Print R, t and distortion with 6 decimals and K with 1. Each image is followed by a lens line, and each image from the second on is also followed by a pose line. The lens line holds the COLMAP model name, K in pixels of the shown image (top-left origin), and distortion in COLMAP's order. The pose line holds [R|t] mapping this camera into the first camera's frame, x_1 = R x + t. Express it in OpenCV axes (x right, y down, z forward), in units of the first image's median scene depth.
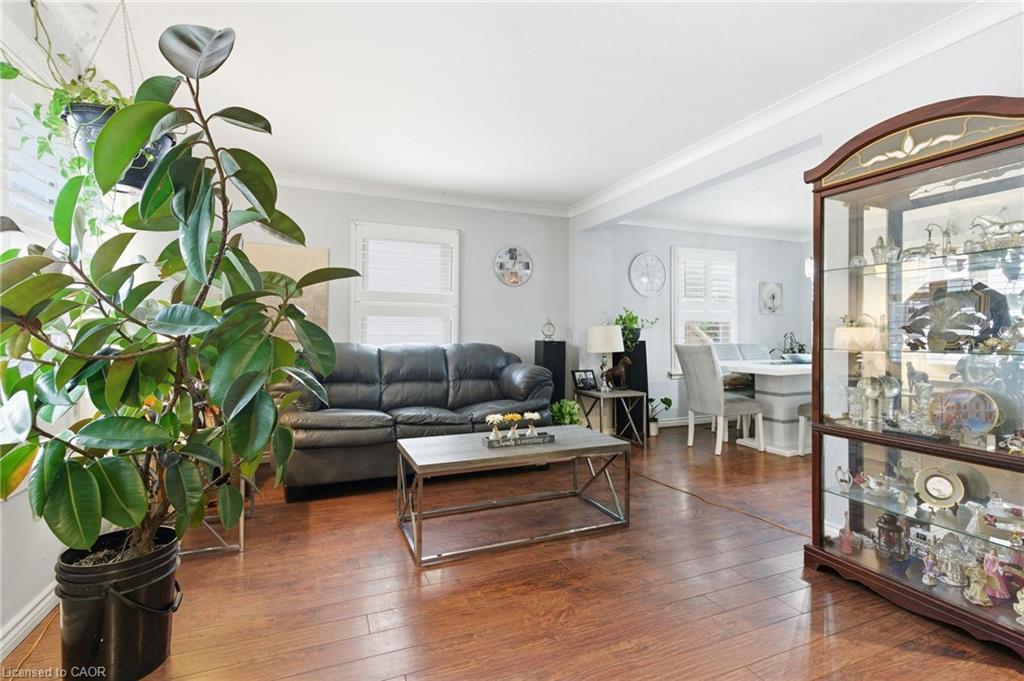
lens RADIAL K [[469.3, 0, 509.5], [0, 469.3, 334.5], [0, 0, 1]] dist [-0.003388, -0.000469]
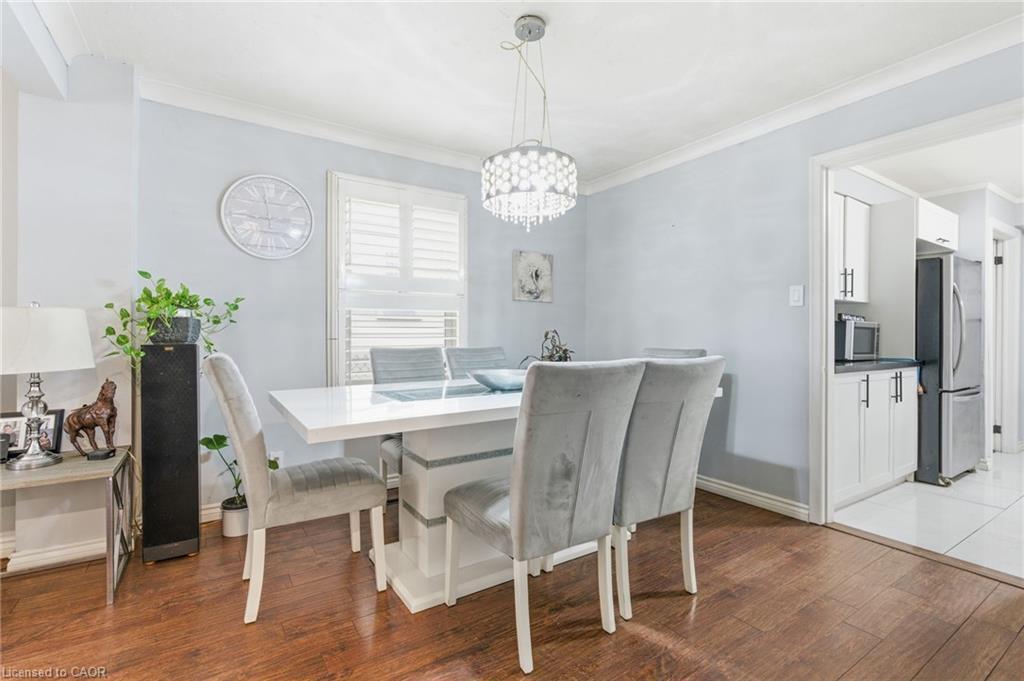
lens RADIAL K [[469.3, 0, 512.8], [0, 469.3, 339.0], [0, 0, 1]] dist [-0.003388, -0.000469]
pose [[0.982359, 0.004378, 0.186952, 0.416953], [-0.005712, 0.999962, 0.006597, 0.002636], [-0.186916, -0.007548, 0.982347, 0.385651]]
